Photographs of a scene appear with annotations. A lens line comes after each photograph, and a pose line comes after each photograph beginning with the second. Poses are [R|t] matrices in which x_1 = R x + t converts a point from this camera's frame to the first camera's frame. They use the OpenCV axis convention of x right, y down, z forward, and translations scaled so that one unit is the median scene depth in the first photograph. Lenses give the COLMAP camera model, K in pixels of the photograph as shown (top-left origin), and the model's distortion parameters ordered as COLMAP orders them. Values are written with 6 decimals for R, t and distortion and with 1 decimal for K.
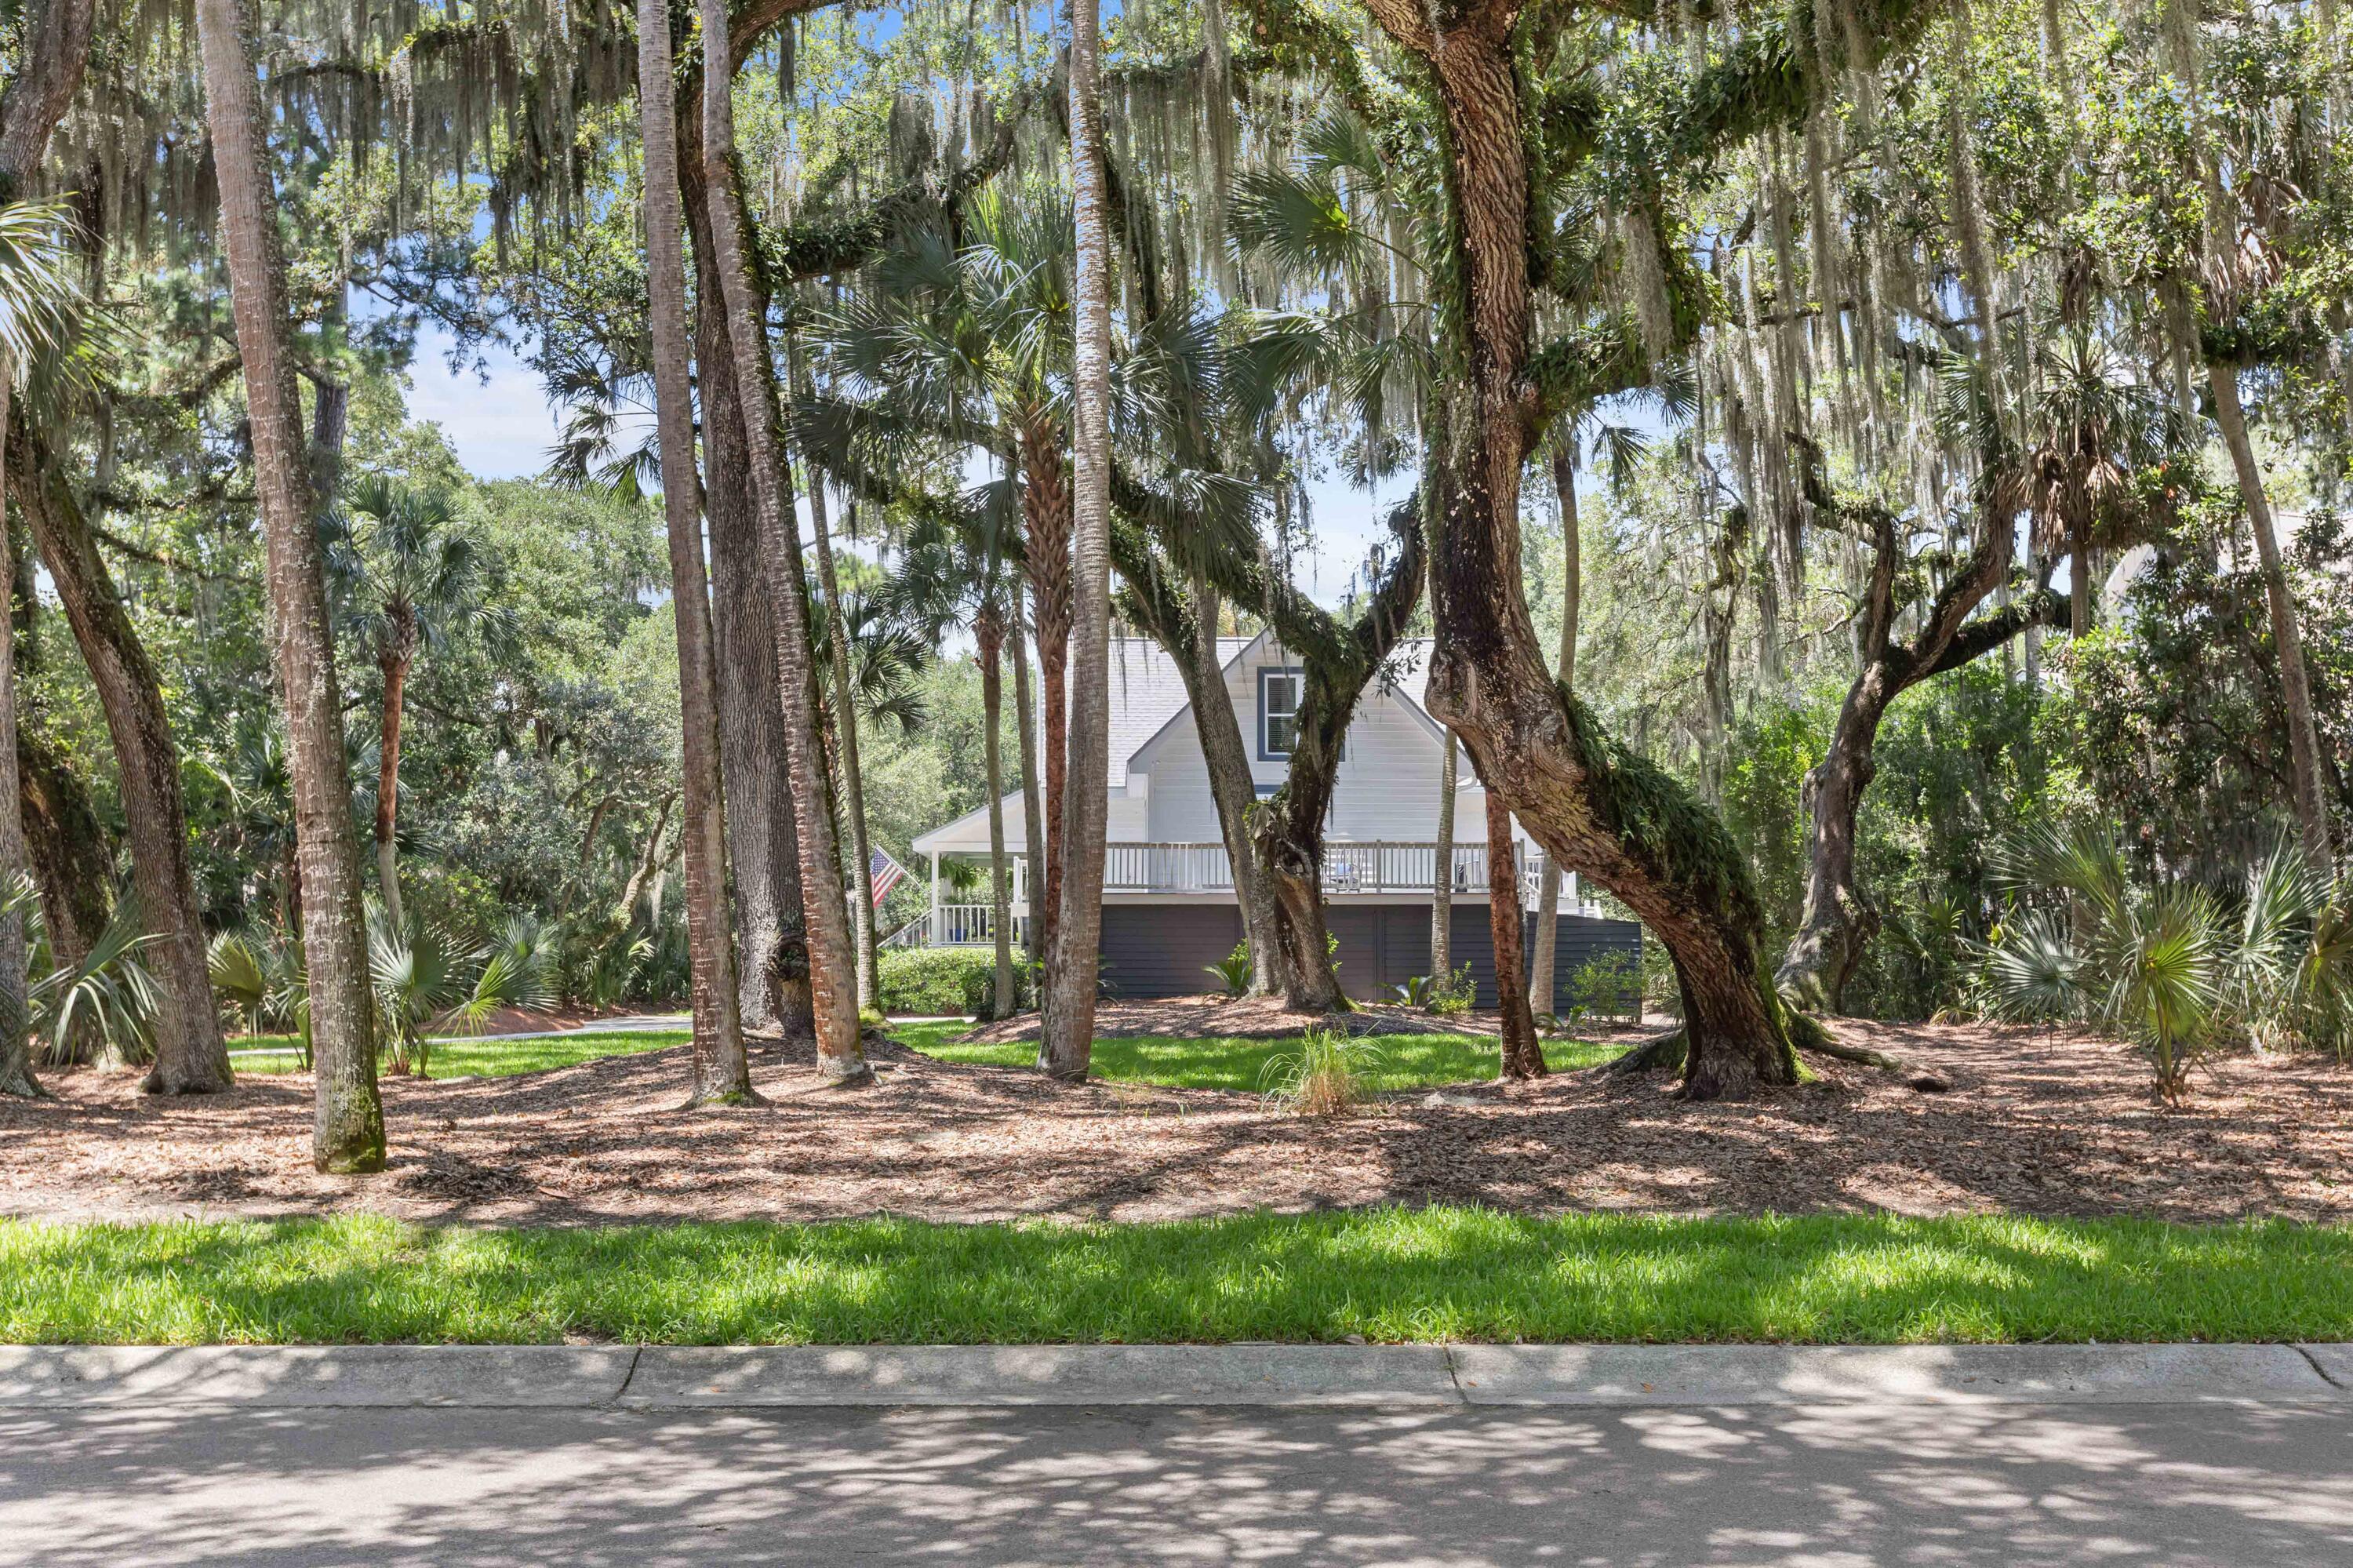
lens RADIAL K [[2182.9, 0, 1176.5], [0, 2182.9, 784.0], [0, 0, 1]] dist [-0.003150, -0.000232]
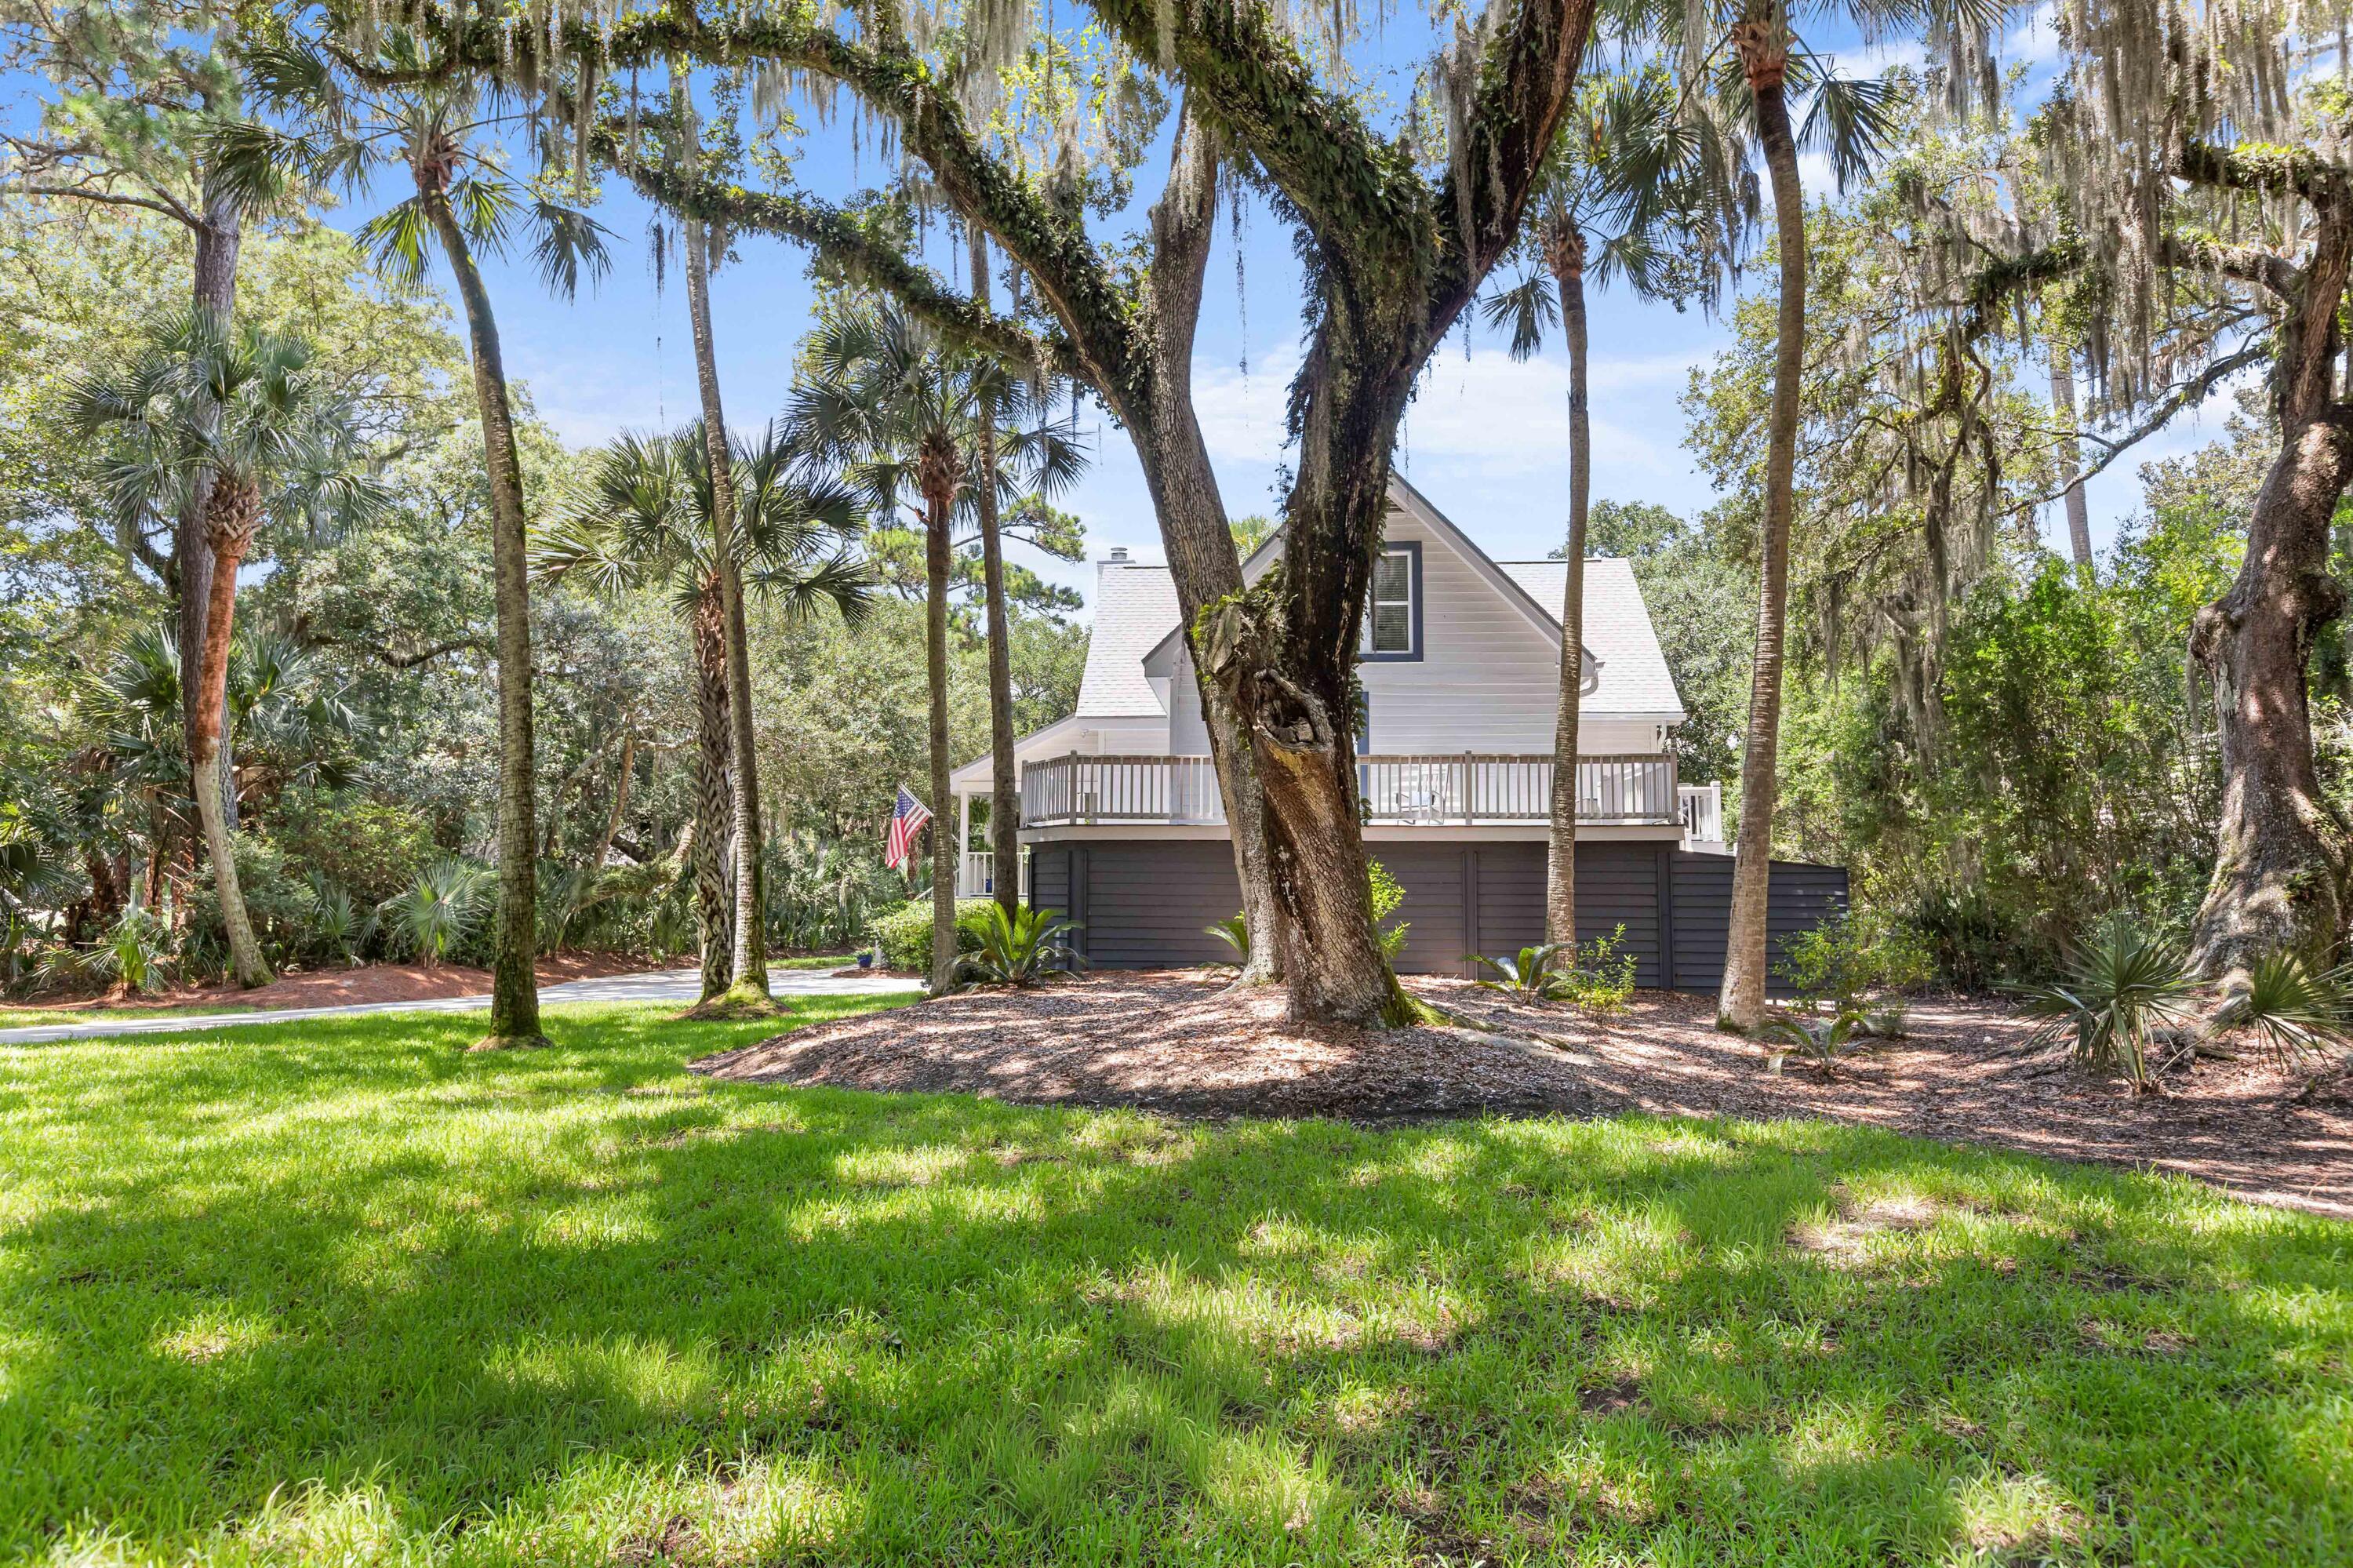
lens RADIAL K [[1399.1, 0, 1176.5], [0, 1399.1, 784.0], [0, 0, 1]] dist [-0.004611, -0.001771]
pose [[0.993986, -0.003573, -0.109449, 0.053856], [0.002396, 0.999938, -0.010883, 0.046411], [0.109481, 0.010555, 0.993933, 0.603169]]
